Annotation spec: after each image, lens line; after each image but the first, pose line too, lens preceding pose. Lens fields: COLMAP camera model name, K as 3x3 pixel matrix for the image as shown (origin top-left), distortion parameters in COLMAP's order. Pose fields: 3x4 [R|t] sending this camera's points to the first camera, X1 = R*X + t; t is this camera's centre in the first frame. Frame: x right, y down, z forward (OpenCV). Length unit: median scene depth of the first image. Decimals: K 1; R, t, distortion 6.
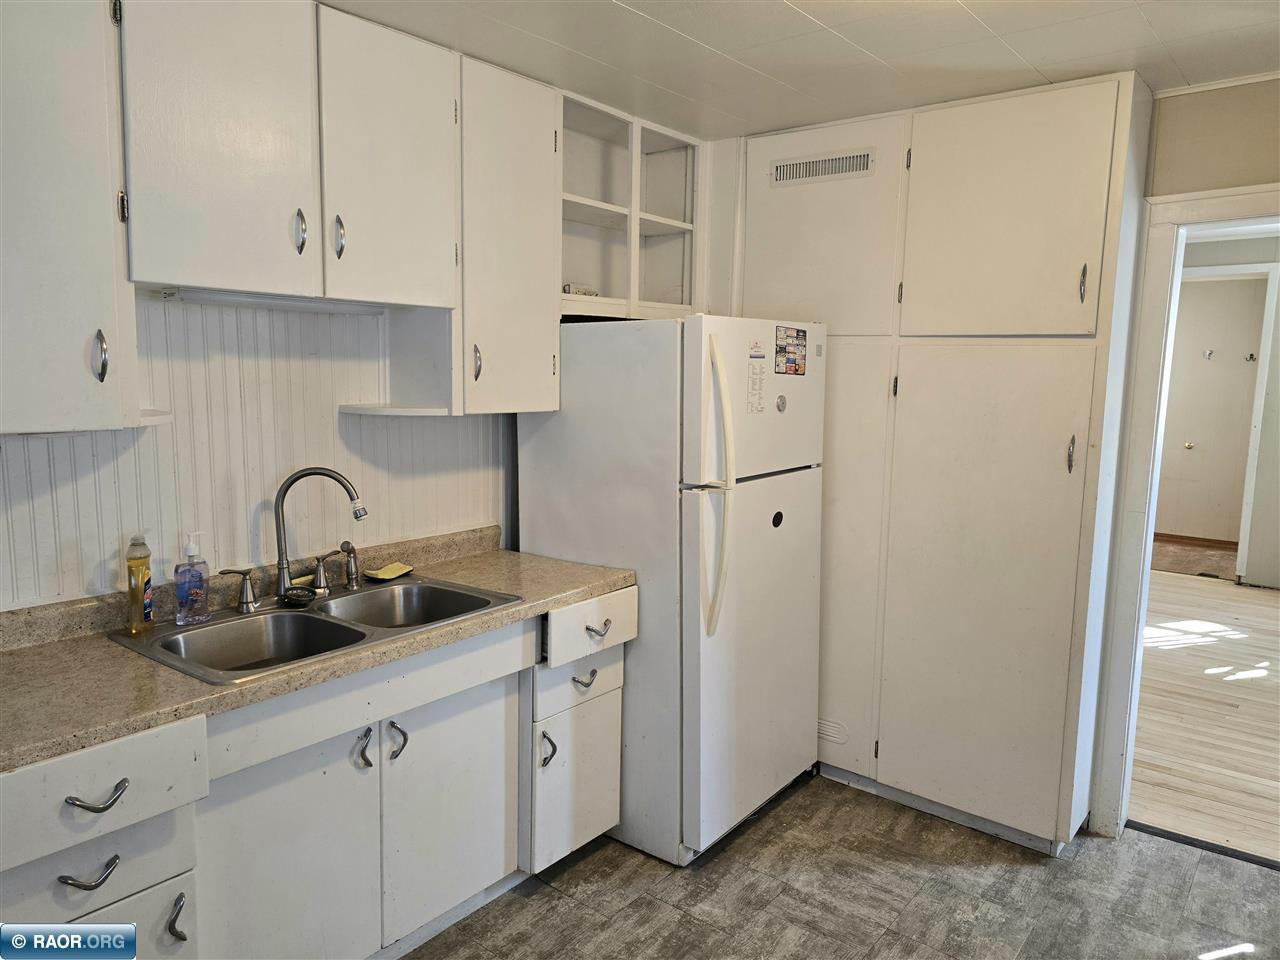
lens RADIAL K [[878.1, 0, 631.4], [0, 878.1, 482.5], [0, 0, 1]] dist [0.006432, 0.005041]
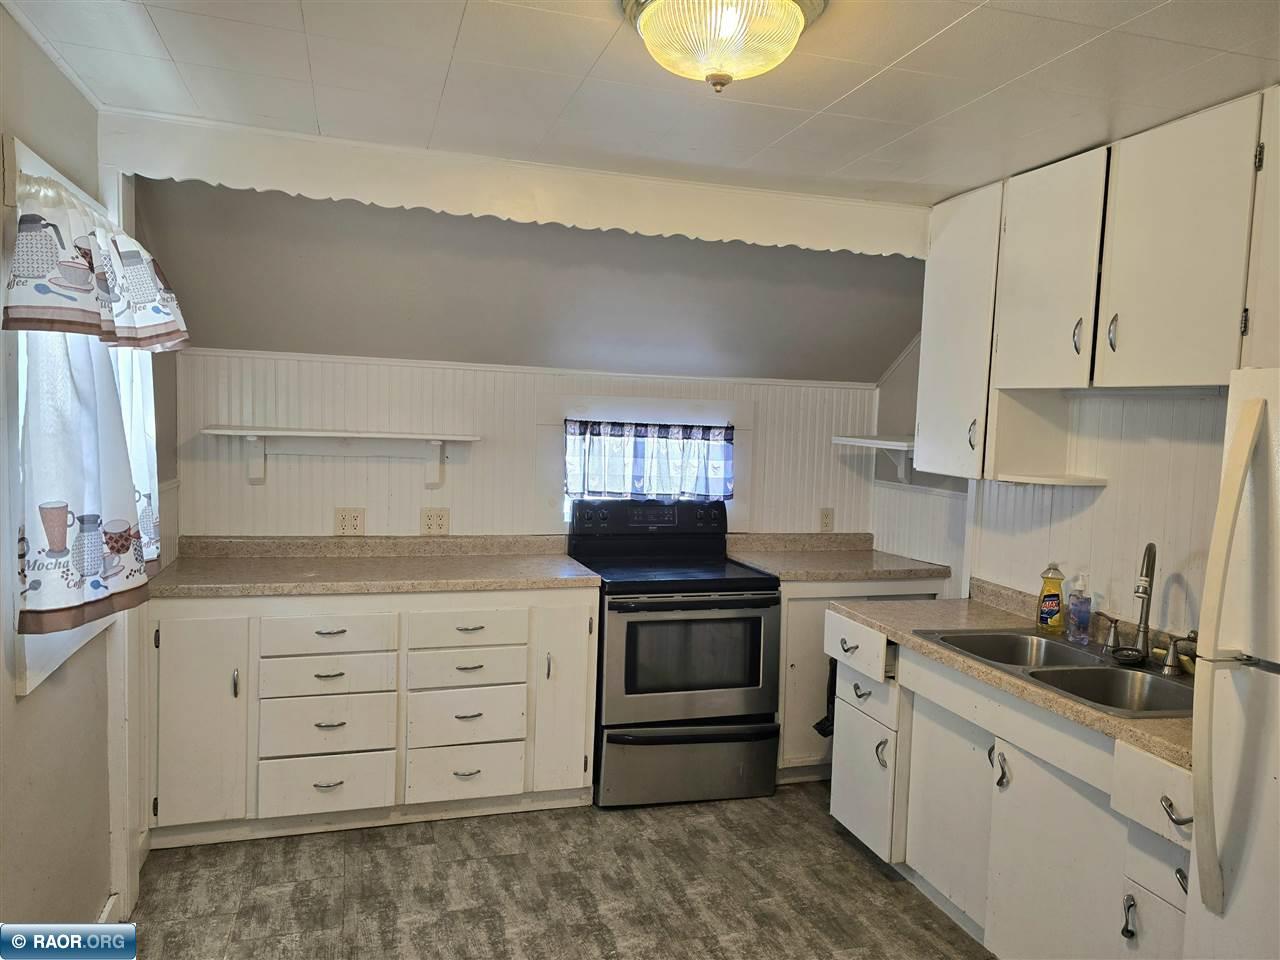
lens RADIAL K [[878.1, 0, 631.4], [0, 878.1, 482.5], [0, 0, 1]] dist [0.006432, 0.005041]
pose [[-0.543803, 0.027877, -0.838750, 0.979555], [-0.164437, 0.976535, 0.139069, -0.148677], [0.822945, 0.213547, -0.526459, 1.155600]]
